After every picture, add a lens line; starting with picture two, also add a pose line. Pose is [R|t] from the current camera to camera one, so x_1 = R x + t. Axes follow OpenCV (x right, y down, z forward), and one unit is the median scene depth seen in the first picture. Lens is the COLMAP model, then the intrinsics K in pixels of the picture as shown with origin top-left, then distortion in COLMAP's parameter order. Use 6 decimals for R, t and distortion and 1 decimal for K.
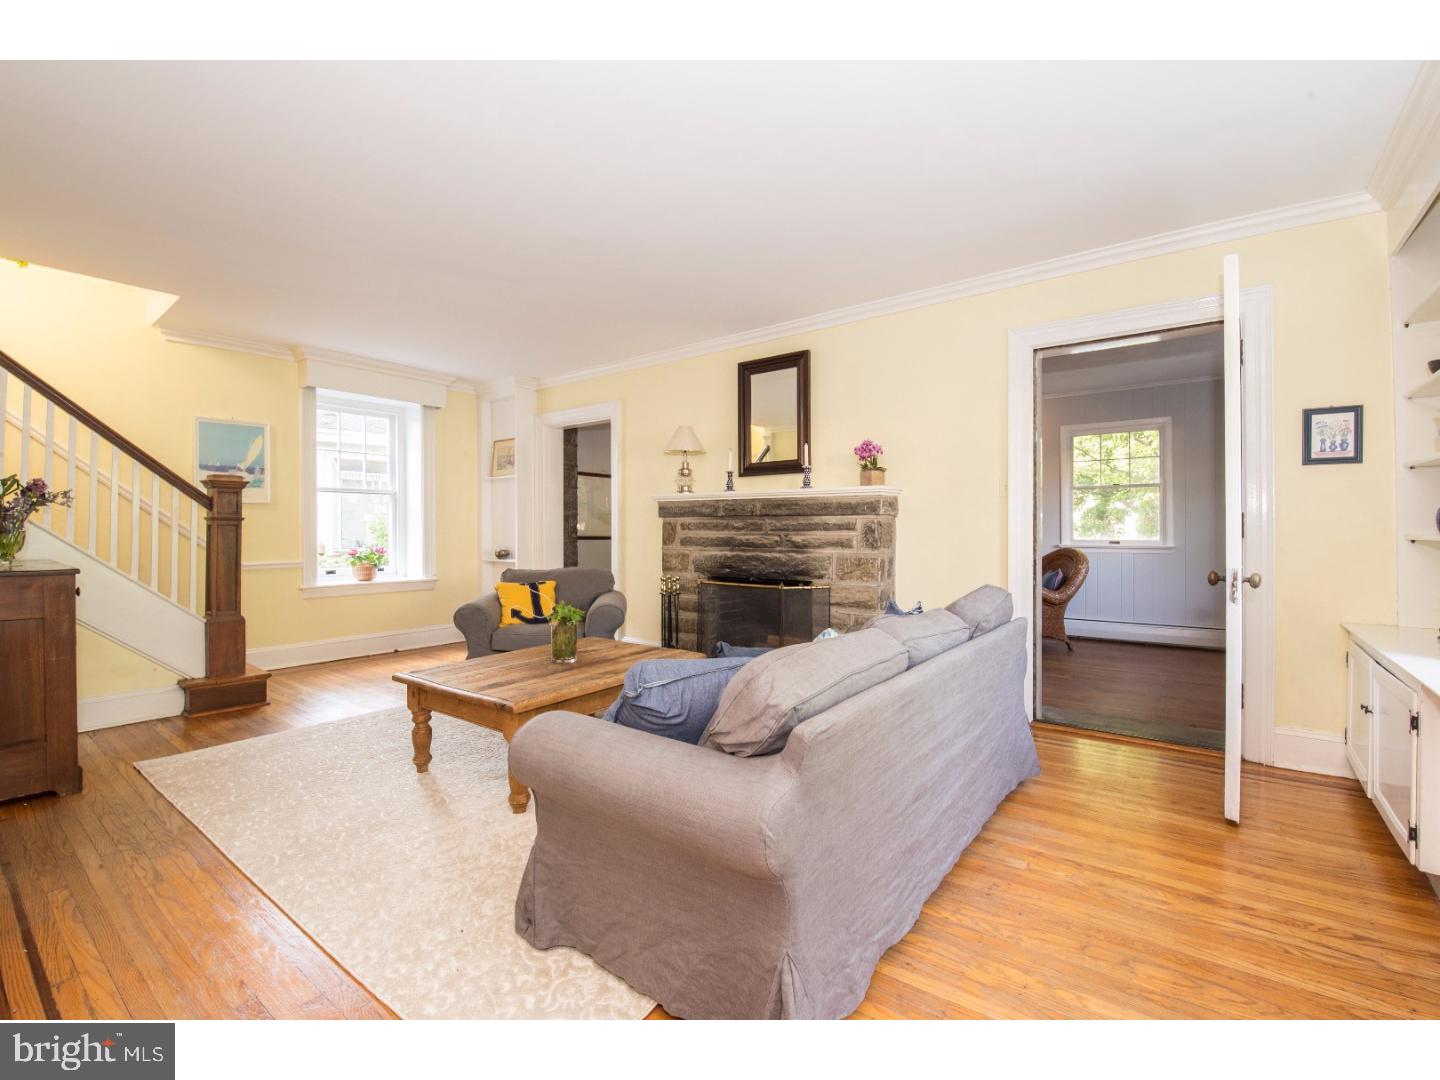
lens RADIAL K [[627.3, 0, 717.3], [0, 627.3, 532.3], [0, 0, 1]] dist [-0.000585, -0.002398]
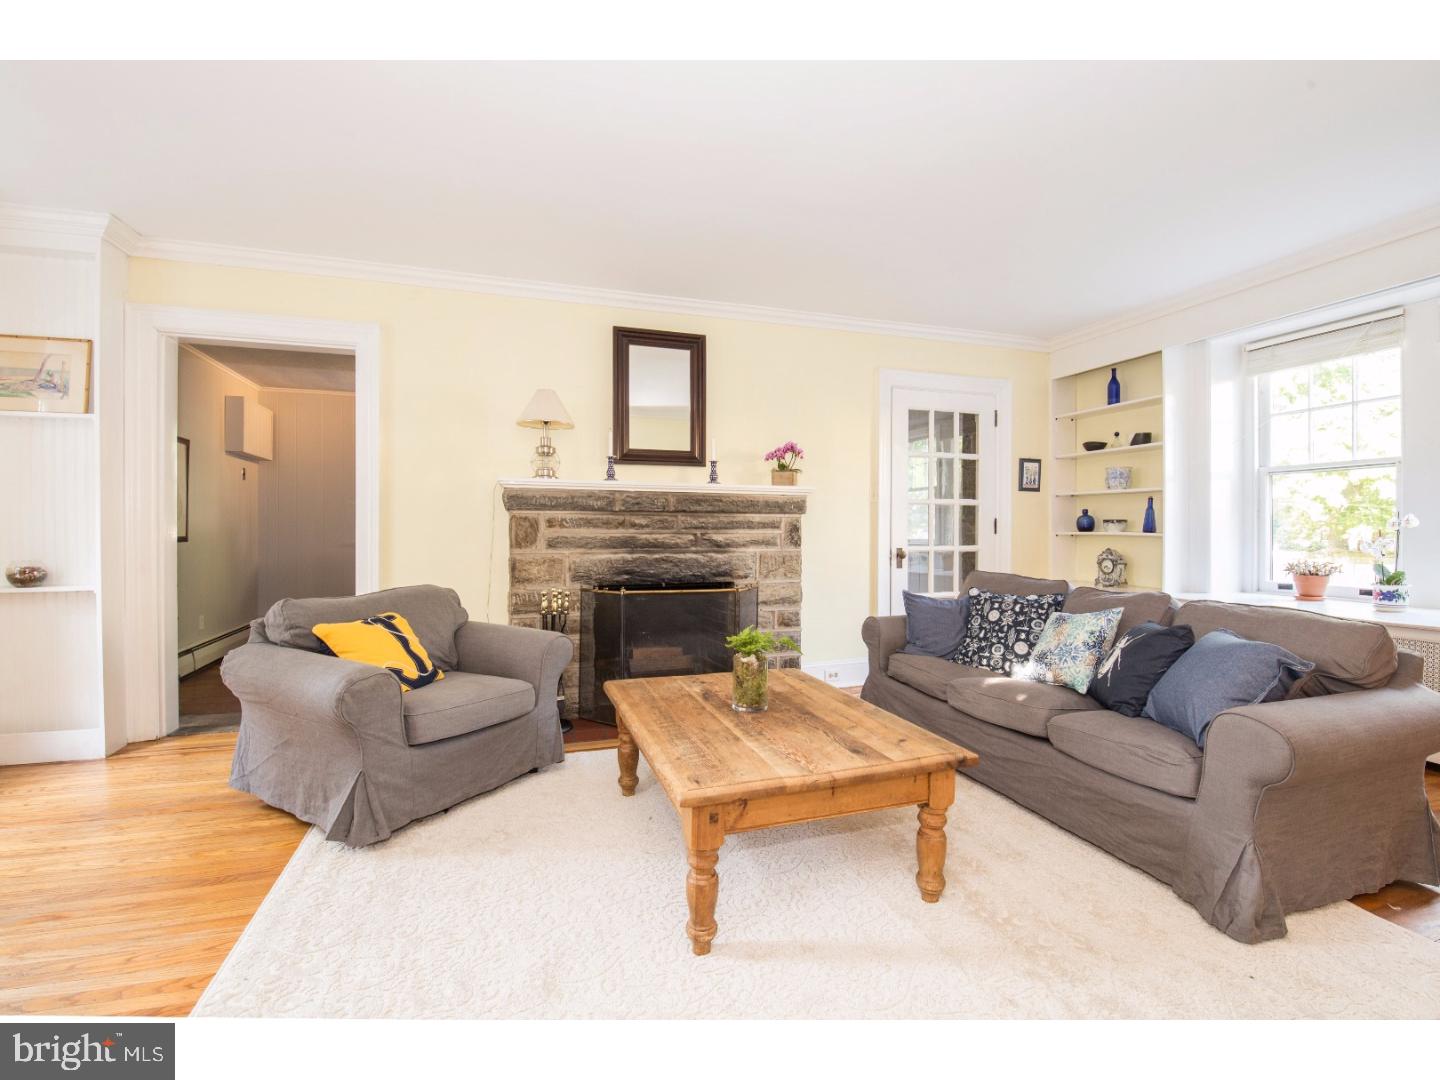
lens RADIAL K [[627.3, 0, 717.1], [0, 627.3, 536.9], [0, 0, 1]] dist [-0.000585, -0.002398]
pose [[0.592370, -0.008927, 0.805617, -0.598129], [-0.000054, 0.999938, 0.011120, -0.001061], [-0.805666, -0.006630, 0.592333, 0.428804]]
